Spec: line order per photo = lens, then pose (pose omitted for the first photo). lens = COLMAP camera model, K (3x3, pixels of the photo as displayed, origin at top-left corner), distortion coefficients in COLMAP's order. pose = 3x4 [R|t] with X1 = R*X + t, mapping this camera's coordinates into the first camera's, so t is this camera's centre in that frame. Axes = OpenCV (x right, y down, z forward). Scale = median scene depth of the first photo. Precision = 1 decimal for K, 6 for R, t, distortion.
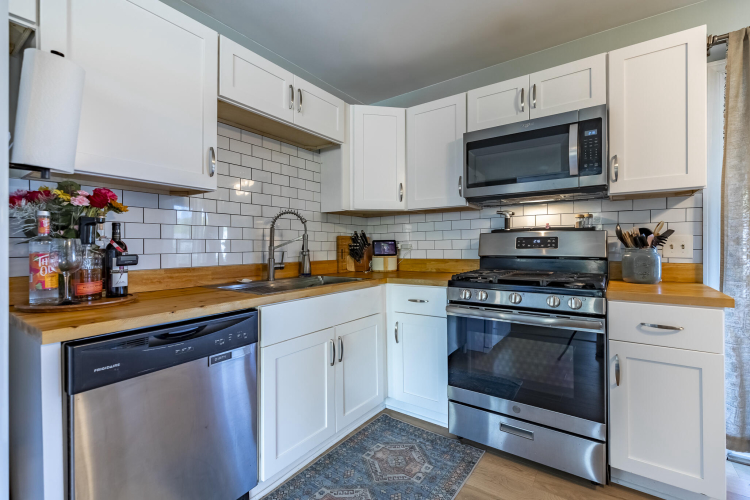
lens RADIAL K [[336.1, 0, 374.0], [0, 336.1, 245.3], [0, 0, 1]] dist [-0.000695, -0.001267]
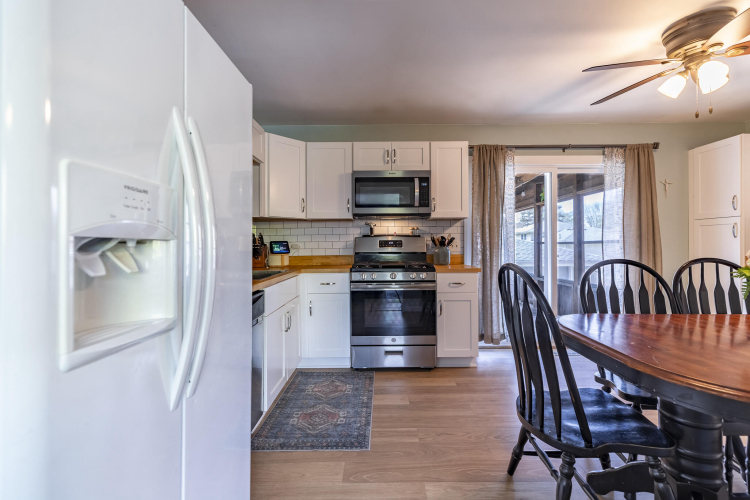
lens RADIAL K [[336.1, 0, 375.3], [0, 336.1, 248.4], [0, 0, 1]] dist [-0.000695, -0.001267]
pose [[0.810592, -0.002475, 0.585606, -0.567523], [-0.000033, 0.999991, 0.004271, 0.008059], [-0.585611, -0.003482, 0.810584, -0.294712]]
